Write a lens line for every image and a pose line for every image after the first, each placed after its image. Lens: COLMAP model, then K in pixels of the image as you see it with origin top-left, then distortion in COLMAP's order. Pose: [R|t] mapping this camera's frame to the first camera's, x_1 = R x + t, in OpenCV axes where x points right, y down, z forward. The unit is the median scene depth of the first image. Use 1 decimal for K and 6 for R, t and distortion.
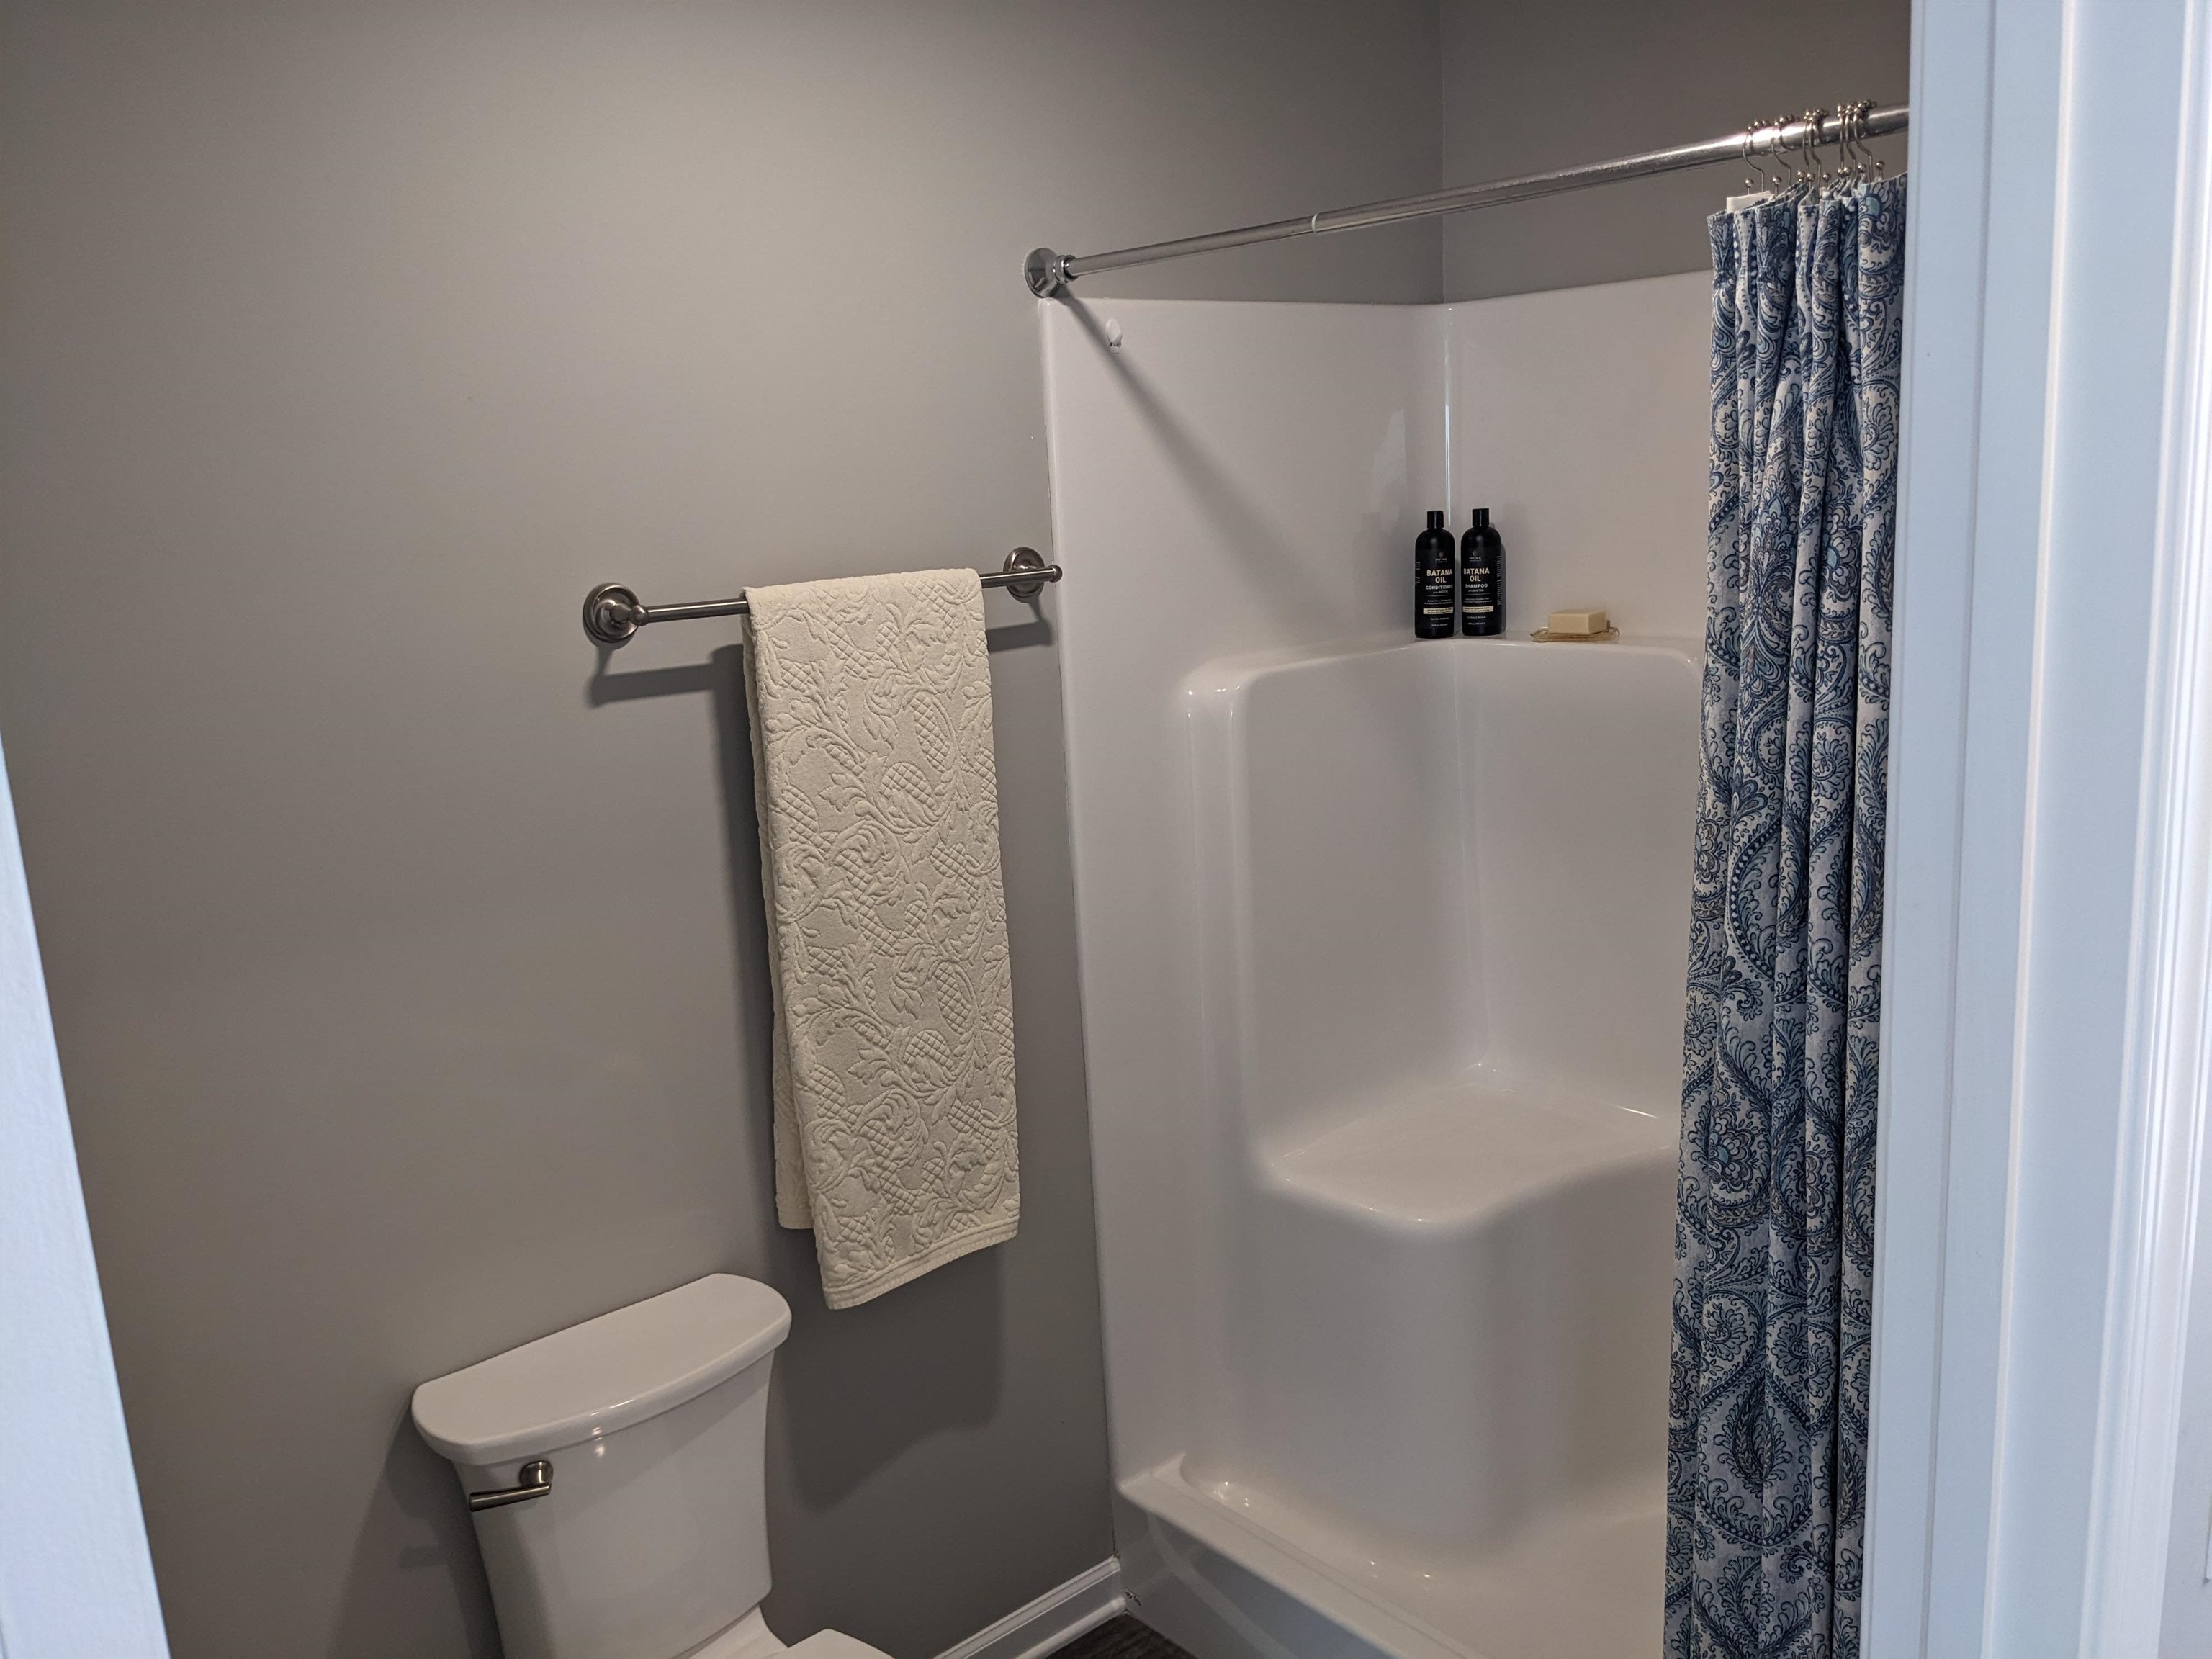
lens RADIAL K [[1791.4, 0, 1116.0], [0, 1791.4, 820.6], [0, 0, 1]] dist [0.128908, -0.197492]
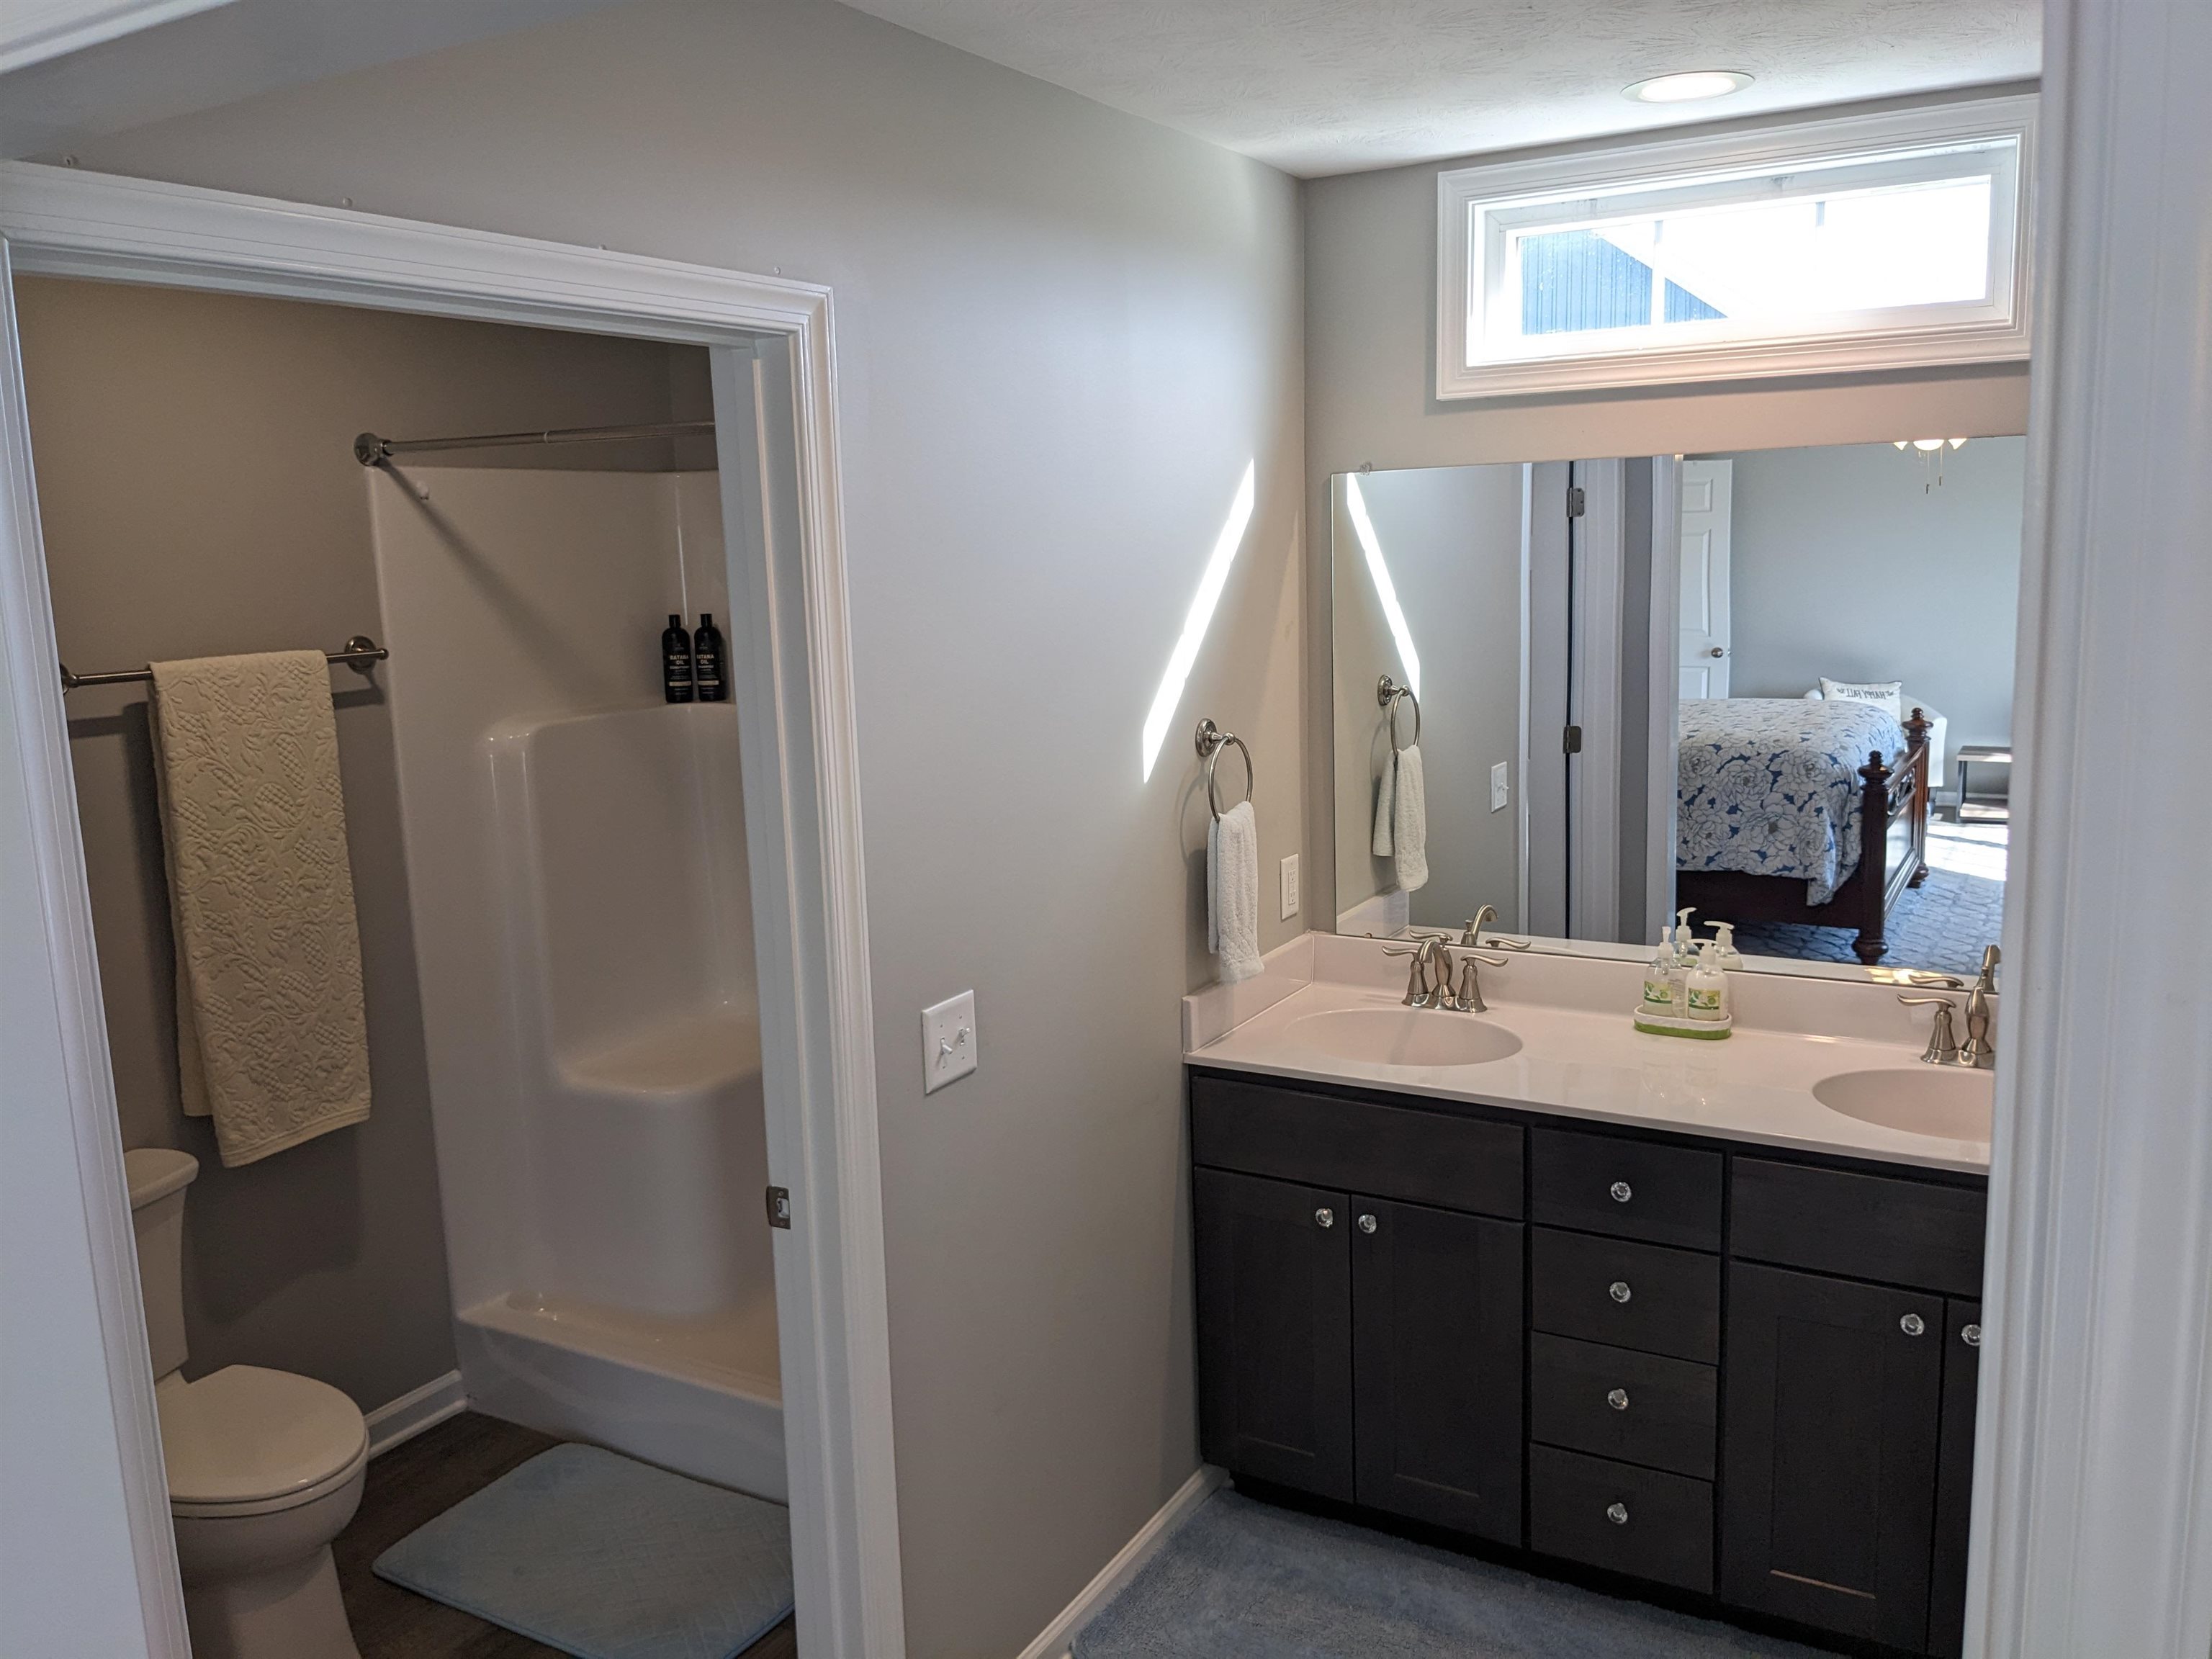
lens RADIAL K [[1750.5, 0, 1106.0], [0, 1750.5, 829.5], [0, 0, 1]] dist [0.069584, -0.111088]
pose [[0.944531, -0.031959, 0.326864, 0.046648], [0.047626, 0.998062, -0.040038, 0.088410], [-0.324951, 0.053384, 0.944223, -0.525763]]
